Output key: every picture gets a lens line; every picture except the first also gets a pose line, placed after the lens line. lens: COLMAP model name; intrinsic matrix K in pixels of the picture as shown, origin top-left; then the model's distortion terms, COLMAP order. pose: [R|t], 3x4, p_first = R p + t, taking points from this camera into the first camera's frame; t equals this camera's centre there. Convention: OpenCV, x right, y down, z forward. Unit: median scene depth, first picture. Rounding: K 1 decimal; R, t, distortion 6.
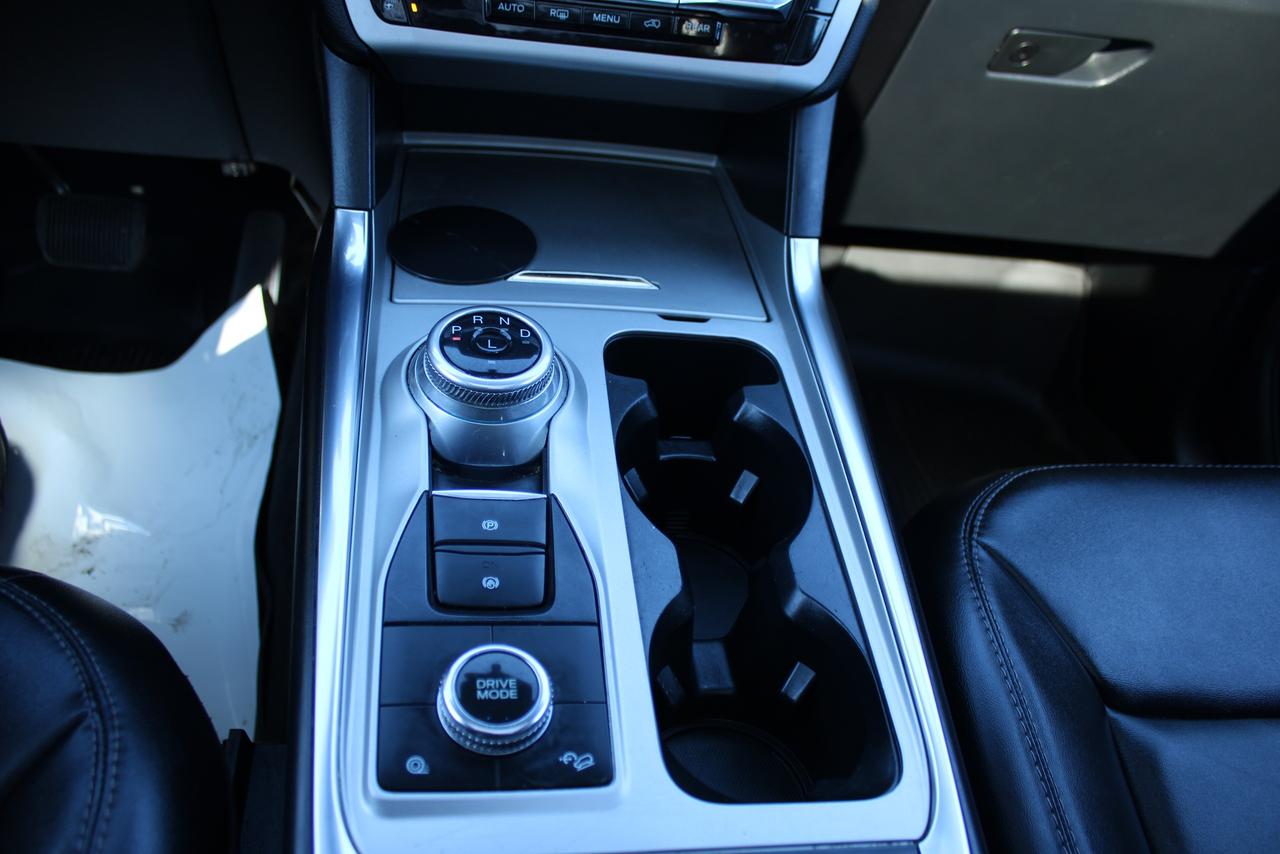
lens RADIAL K [[1071.9, 0, 637.8], [0, 1071.9, 427.5], [0, 0, 1]] dist [-0.147545, 0.107193]
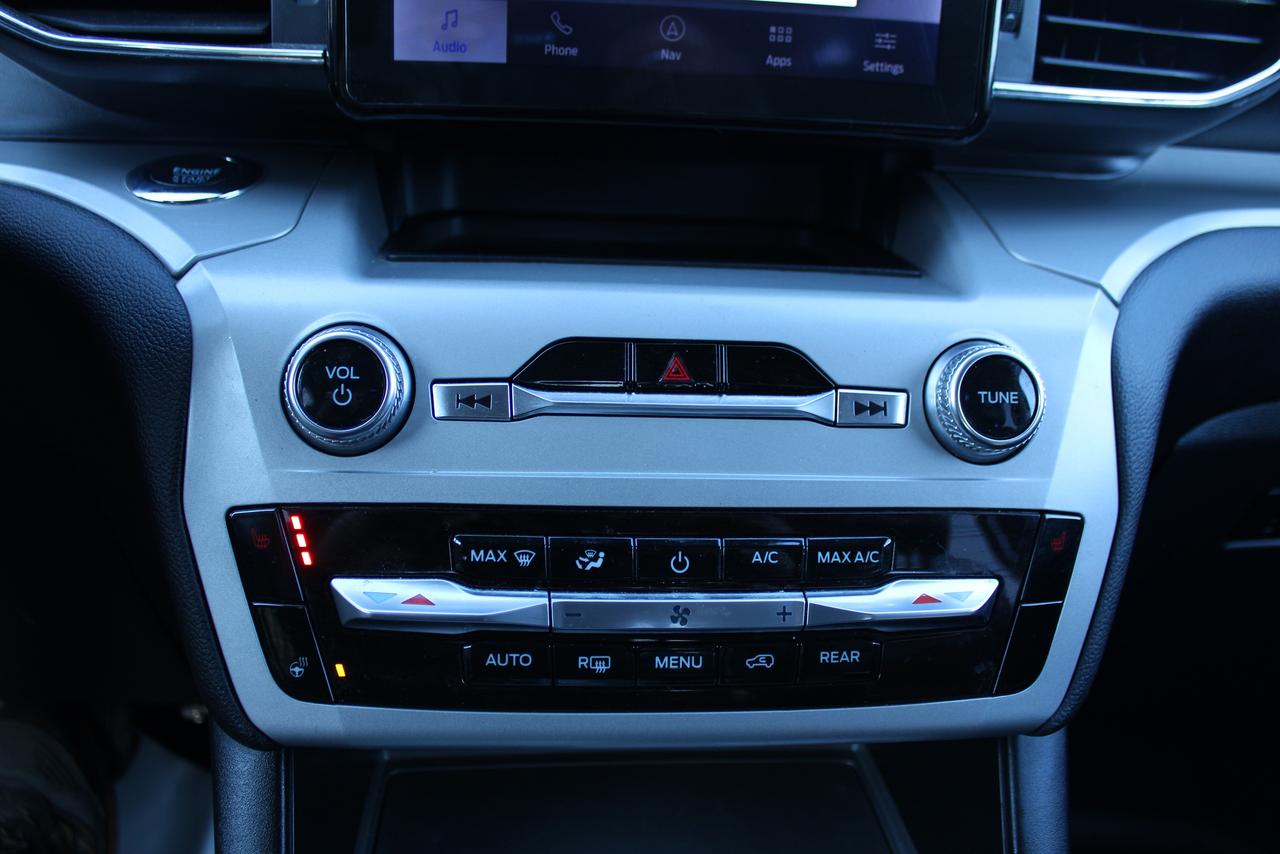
lens RADIAL K [[1071.9, 0, 638.5], [0, 1071.9, 432.5], [0, 0, 1]] dist [-0.147545, 0.107193]
pose [[0.994914, -0.082961, -0.057122, -0.008372], [0.062012, 0.951392, -0.301676, -0.333662], [0.079373, 0.296599, 0.951698, 0.416610]]
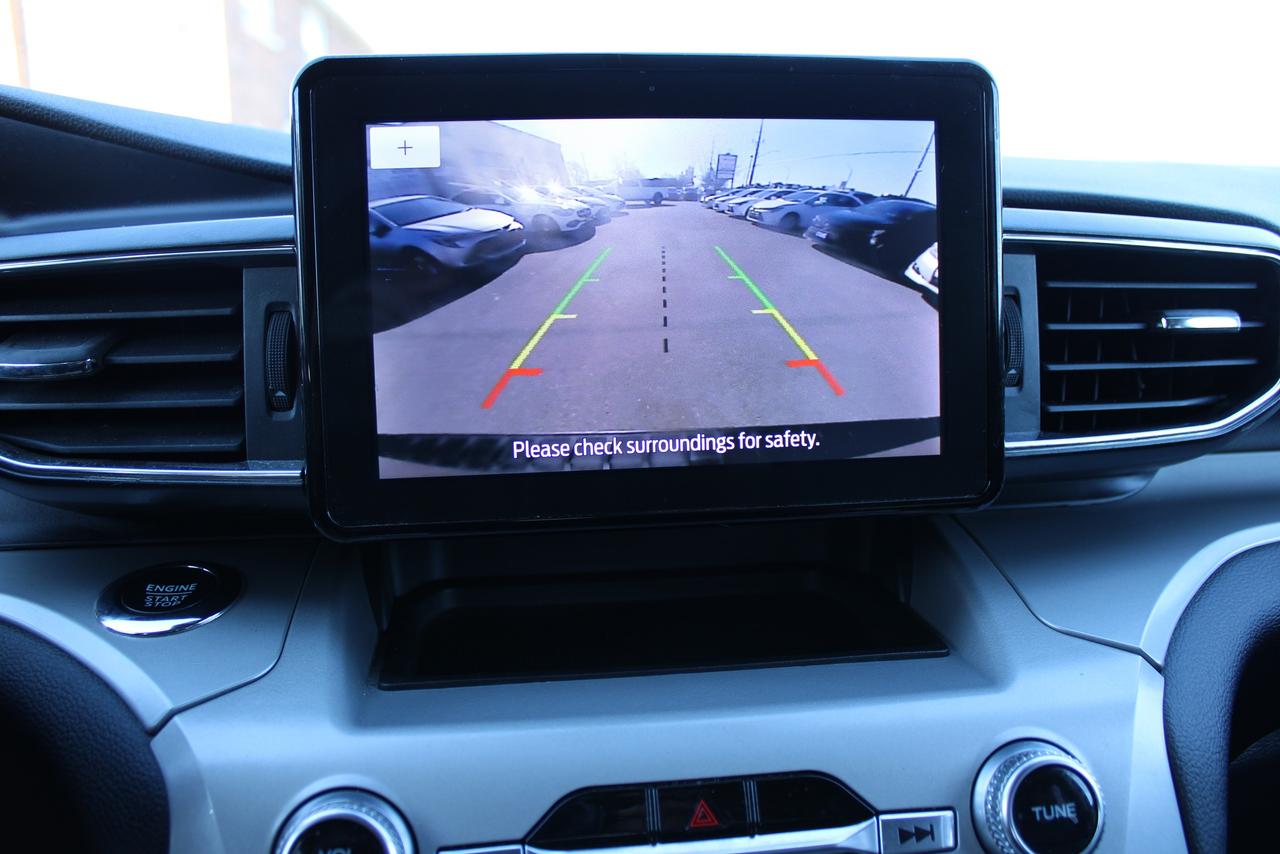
lens RADIAL K [[1071.9, 0, 637.3], [0, 1071.9, 419.2], [0, 0, 1]] dist [-0.147545, 0.107193]
pose [[0.986773, -0.161038, -0.018616, -0.009205], [0.132143, 0.865561, -0.483056, -0.461821], [0.093903, 0.474207, 0.875392, 0.407845]]
